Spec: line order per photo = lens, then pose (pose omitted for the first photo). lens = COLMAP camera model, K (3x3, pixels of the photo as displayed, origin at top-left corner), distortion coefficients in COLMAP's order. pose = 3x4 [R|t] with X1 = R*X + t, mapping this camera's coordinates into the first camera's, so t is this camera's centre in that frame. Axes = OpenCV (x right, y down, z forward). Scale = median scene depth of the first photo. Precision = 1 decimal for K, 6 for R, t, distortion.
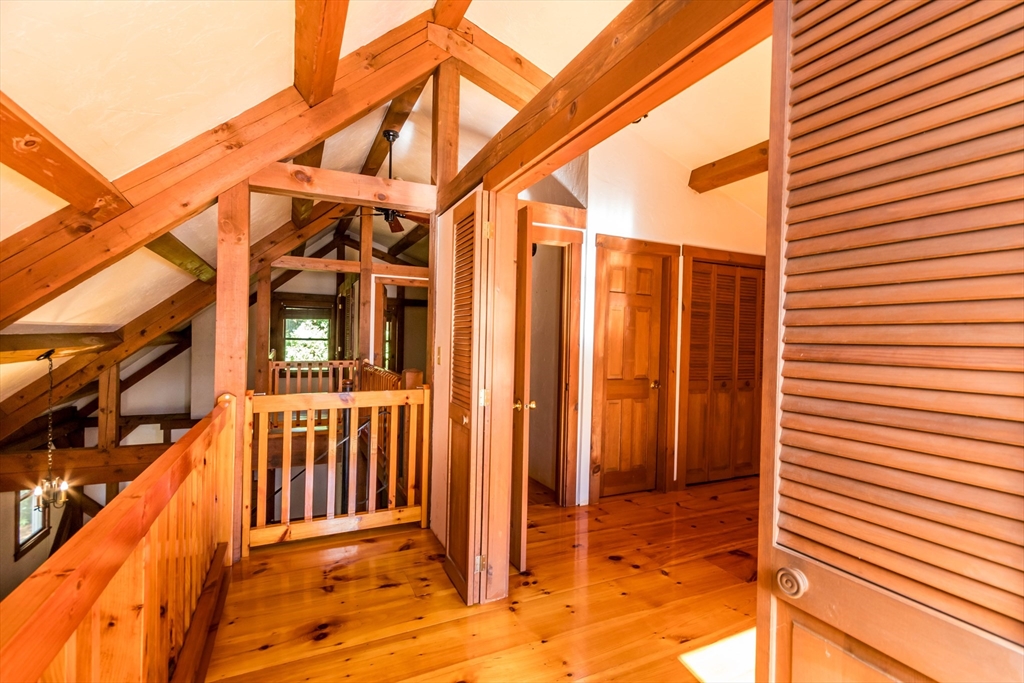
lens RADIAL K [[477.3, 0, 514.5], [0, 477.3, 340.2], [0, 0, 1]] dist [0.000702, 0.000223]
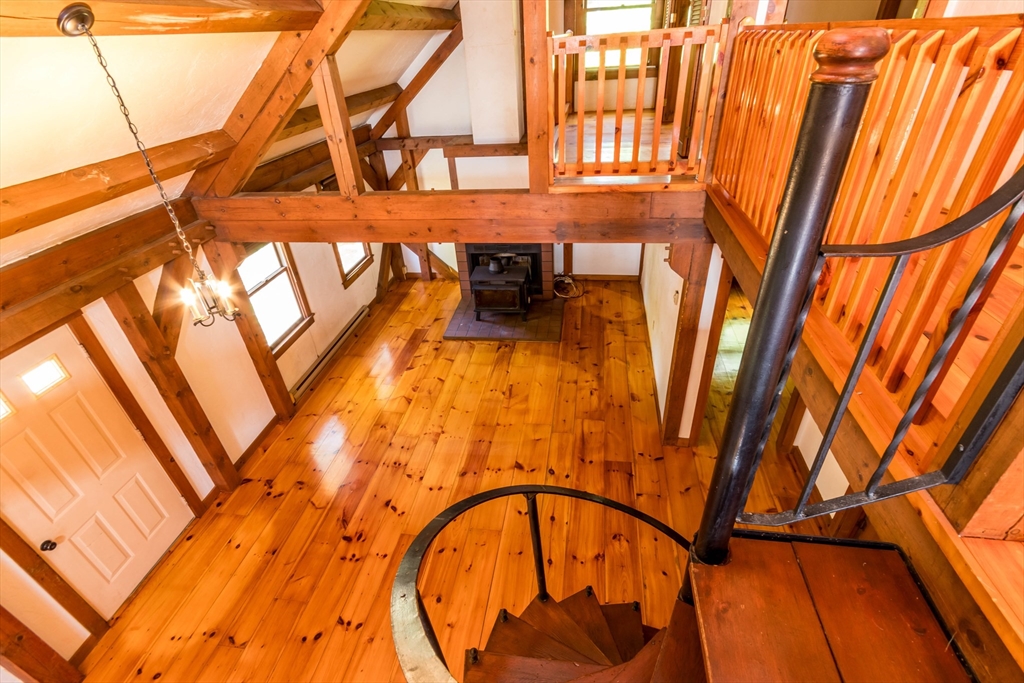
lens RADIAL K [[477.3, 0, 514.3], [0, 477.3, 346.1], [0, 0, 1]] dist [0.000702, 0.000223]
pose [[0.830107, 0.244168, -0.501303, -0.191556], [0.070856, 0.845552, 0.529170, 0.045843], [0.553084, -0.474788, 0.684598, 0.432282]]
